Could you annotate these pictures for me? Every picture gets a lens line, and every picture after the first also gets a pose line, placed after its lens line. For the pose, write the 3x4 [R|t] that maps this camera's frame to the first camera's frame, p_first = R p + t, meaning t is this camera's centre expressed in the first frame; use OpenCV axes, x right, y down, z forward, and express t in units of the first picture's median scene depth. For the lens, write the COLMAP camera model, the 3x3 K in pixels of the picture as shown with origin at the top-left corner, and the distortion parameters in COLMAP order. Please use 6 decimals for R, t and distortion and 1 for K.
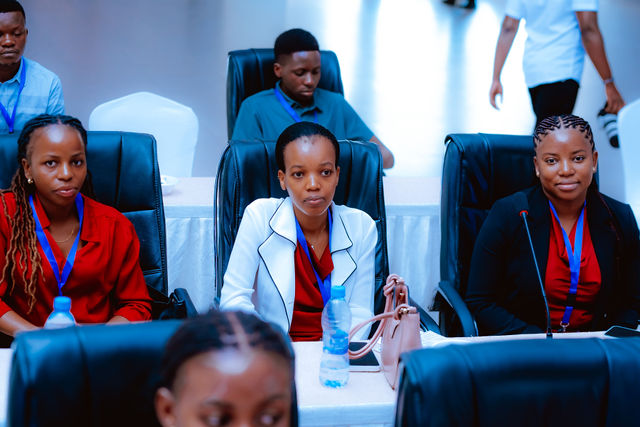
lens RADIAL K [[1568.5, 0, 320.0], [0, 1568.5, 213.5], [0, 0, 1]] dist [-0.003448, 18.291064]
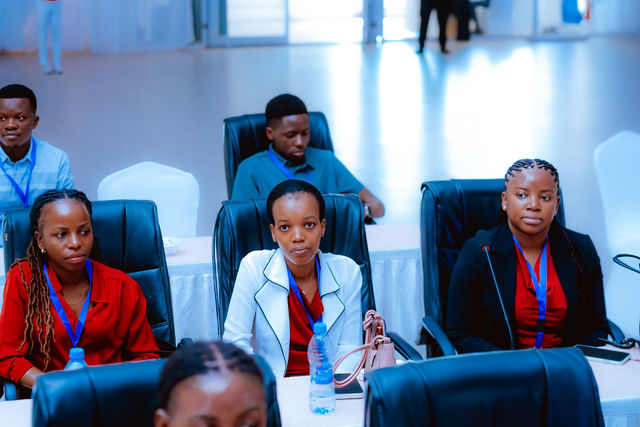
lens RADIAL K [[1567.0, 0, 320.0], [0, 1567.0, 213.5], [0, 0, 1]] dist [1.165268, 0.553180]
pose [[0.997676, -0.067319, -0.010552, 0.022314], [0.066912, 0.997143, -0.035064, 0.005611], [0.012882, 0.034277, 0.999329, -0.113223]]
